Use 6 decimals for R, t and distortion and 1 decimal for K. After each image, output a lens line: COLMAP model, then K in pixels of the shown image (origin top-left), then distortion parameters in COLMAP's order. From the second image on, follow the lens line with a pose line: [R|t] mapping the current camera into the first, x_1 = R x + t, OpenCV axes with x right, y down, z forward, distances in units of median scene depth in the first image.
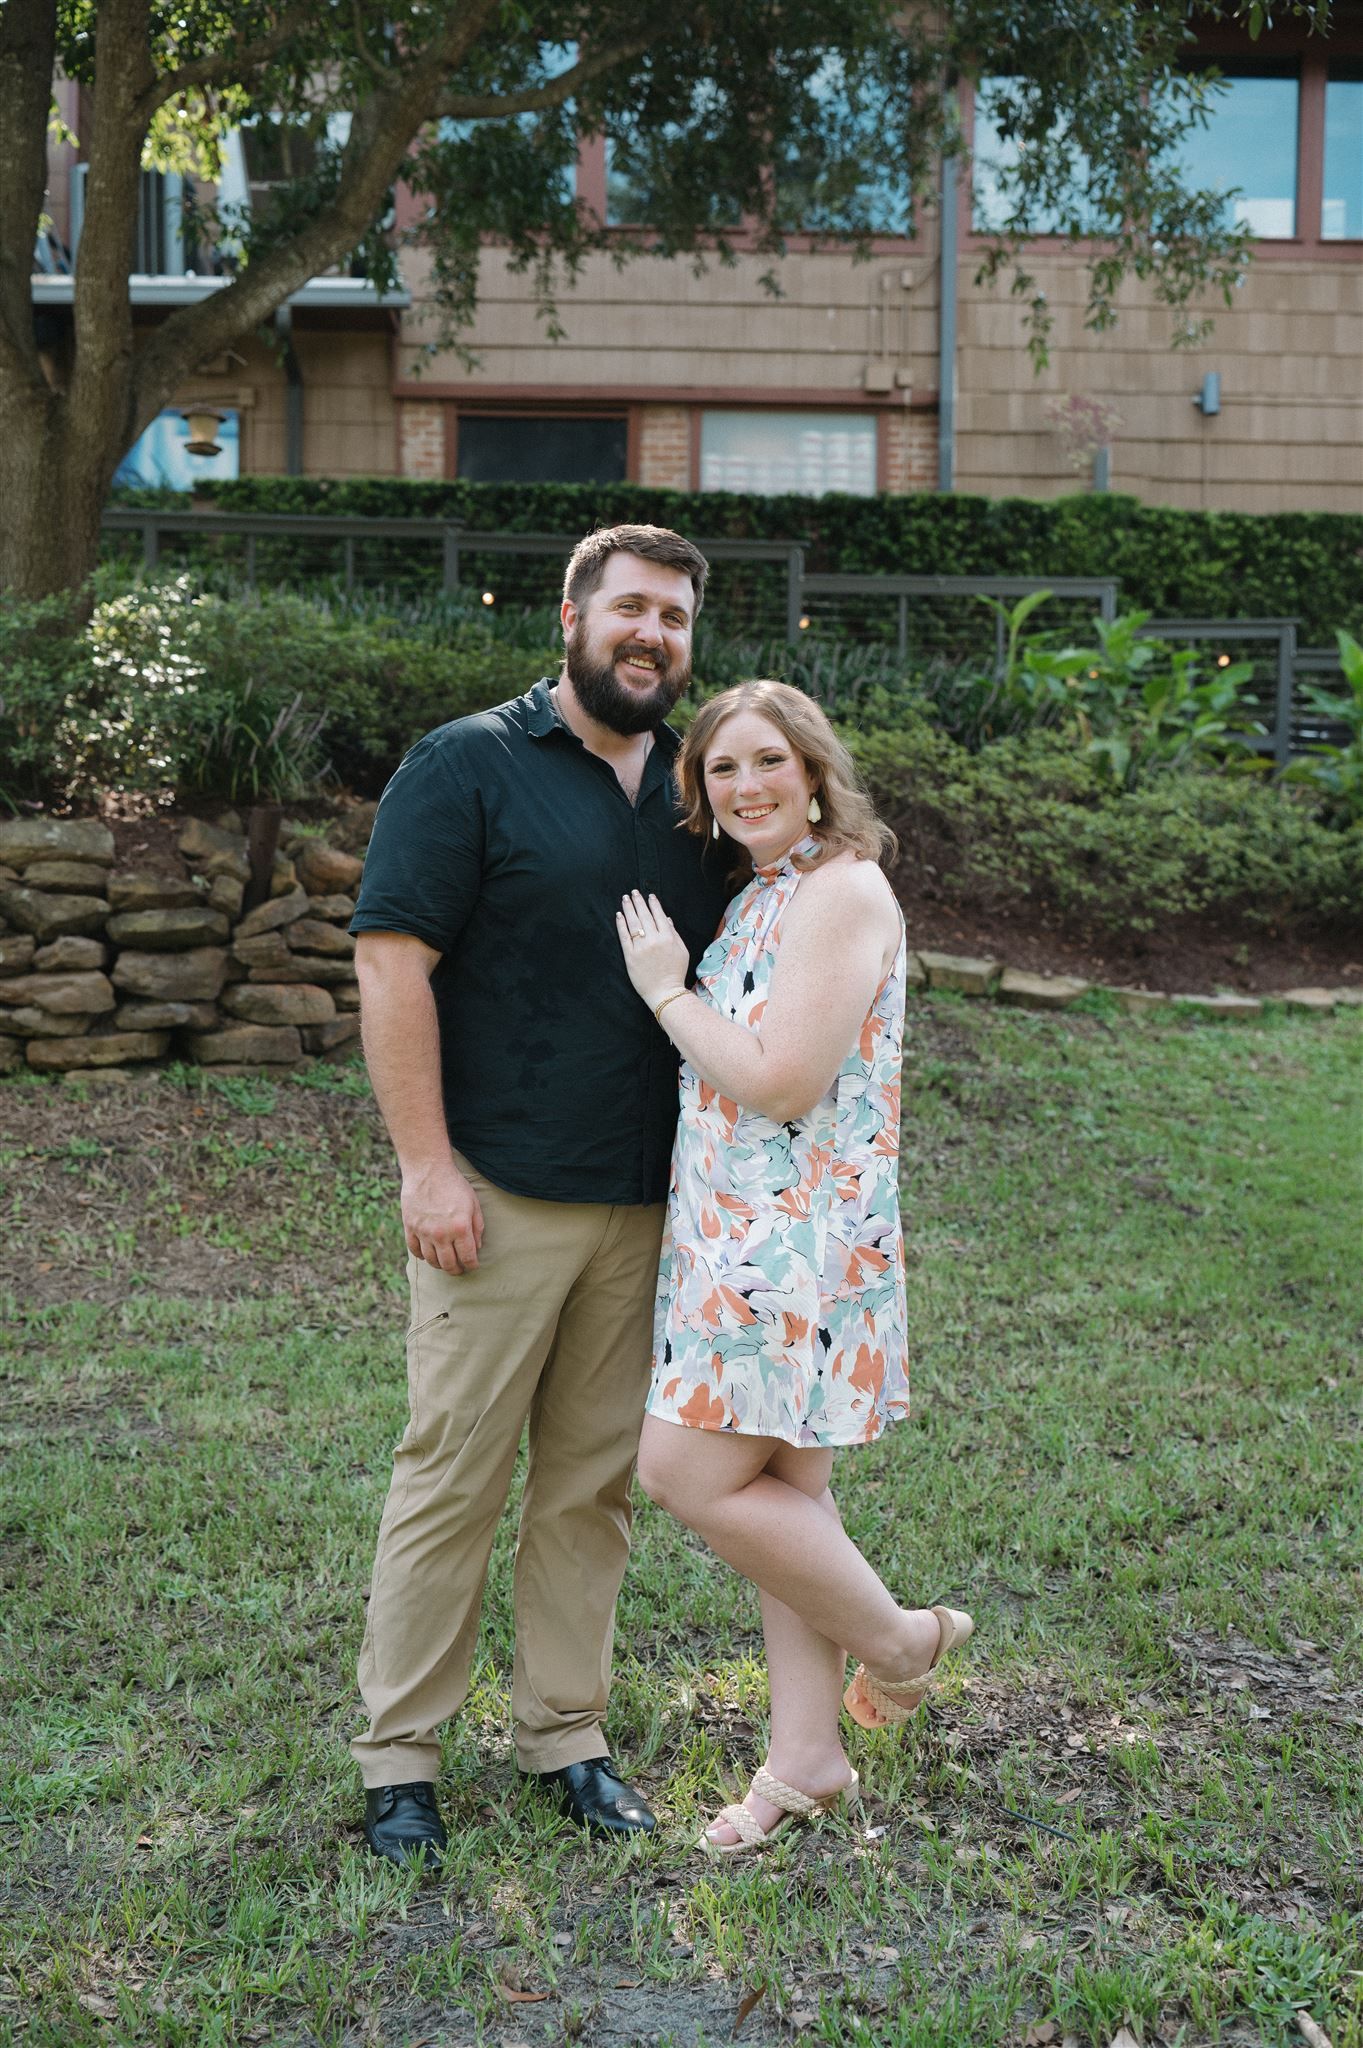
lens RADIAL K [[2070.6, 0, 681.5], [0, 2070.6, 1024.0], [0, 0, 1]] dist [0.007322, -0.004779]
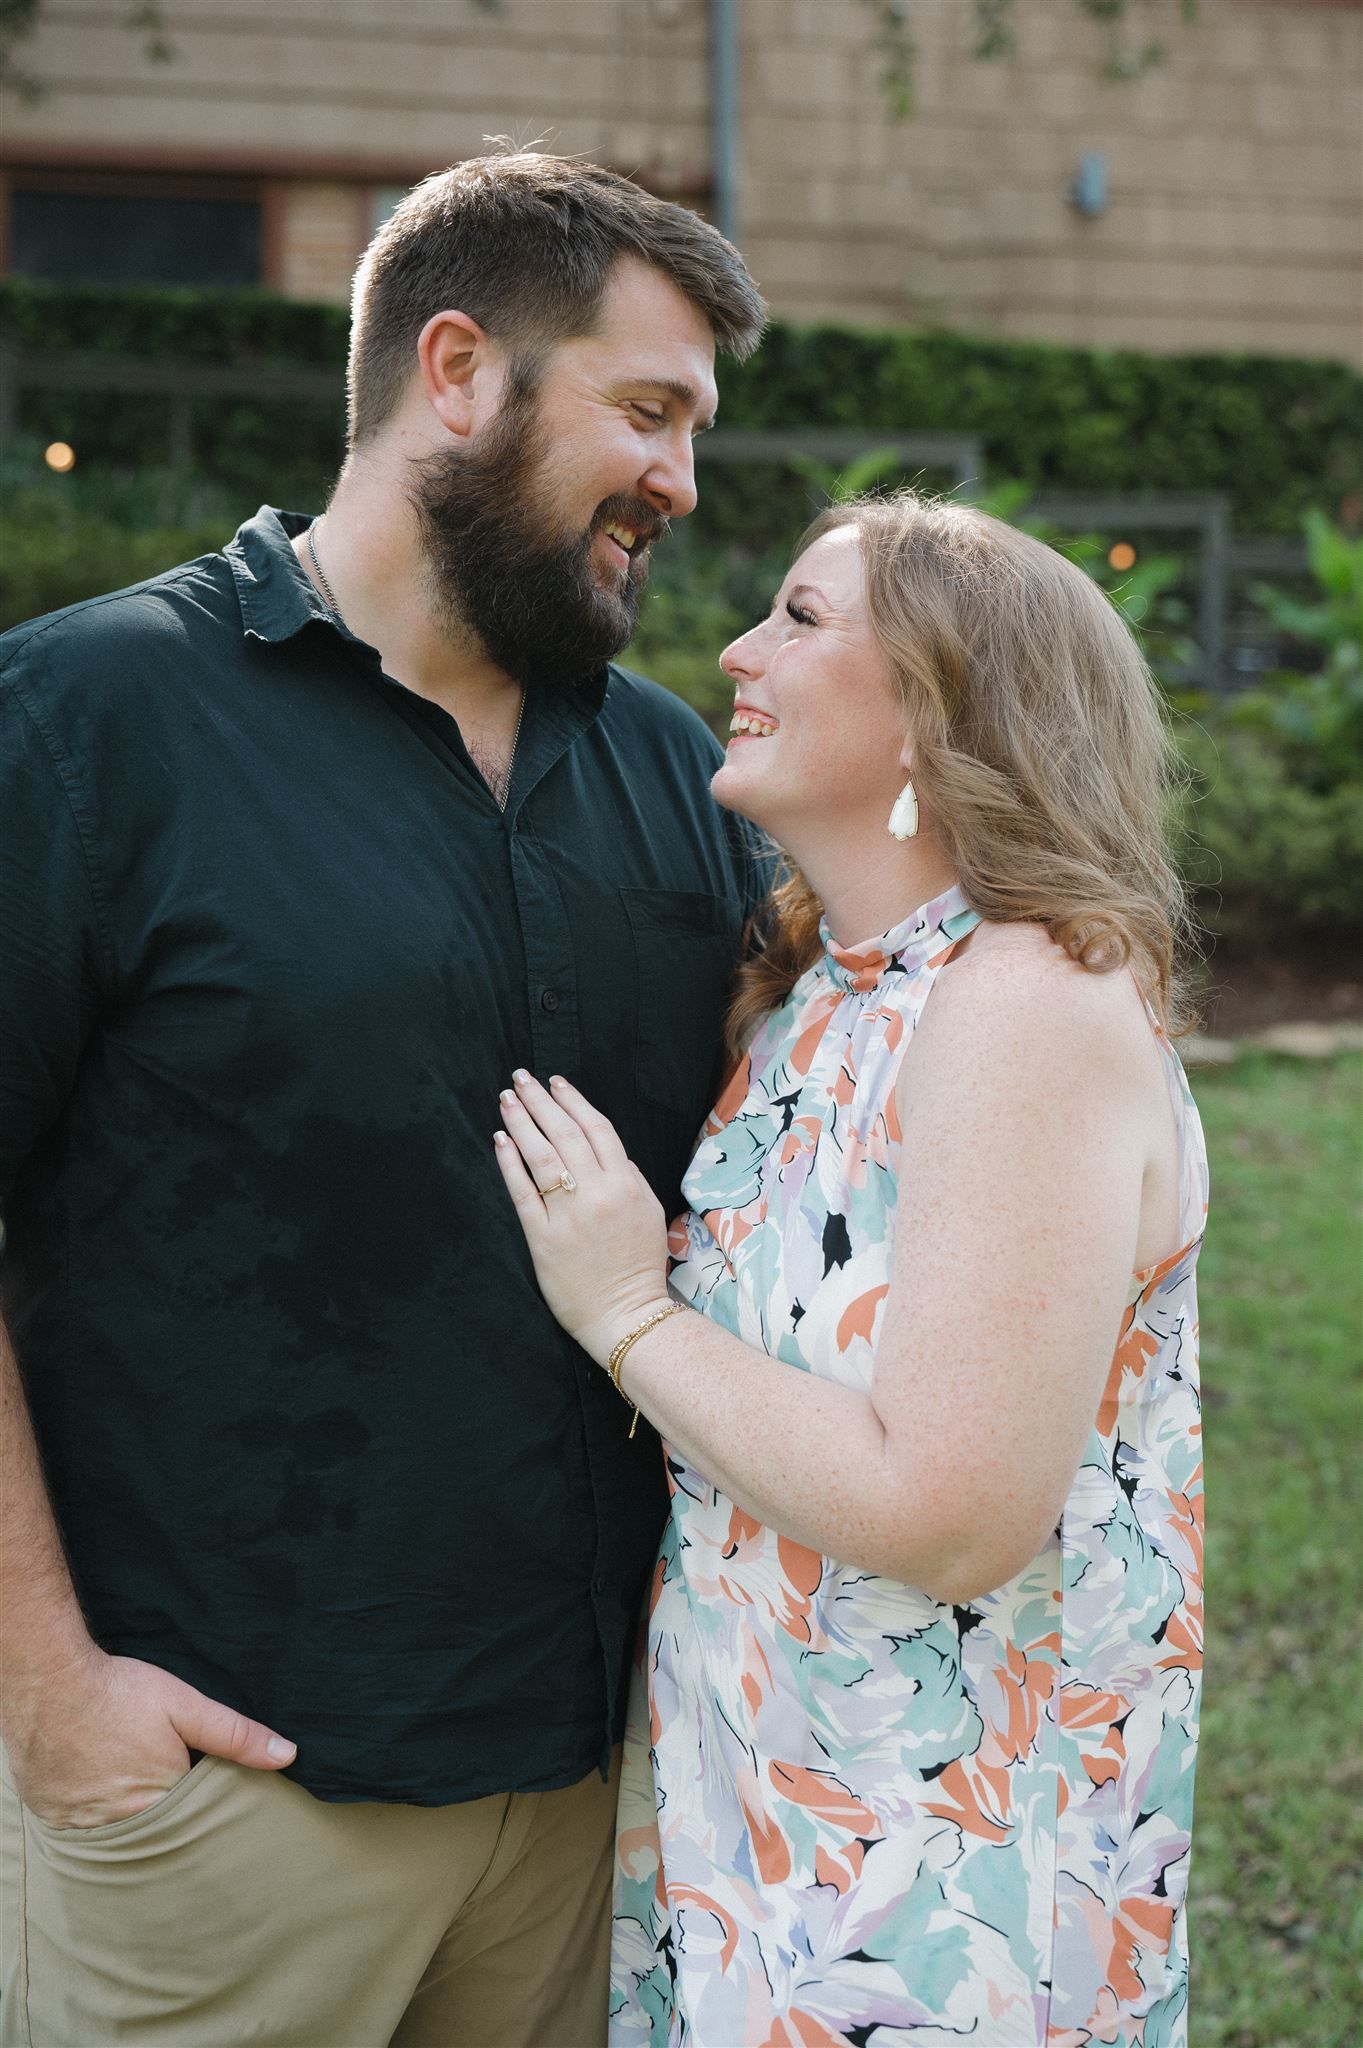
lens RADIAL K [[2581.5, 0, 681.5], [0, 2581.5, 1024.0], [0, 0, 1]] dist [0.033397, 0.043322]
pose [[0.989305, -0.011782, 0.145387, -0.045679], [0.011563, 0.999930, 0.002346, -0.041250], [-0.145405, -0.000640, 0.989372, 0.317279]]
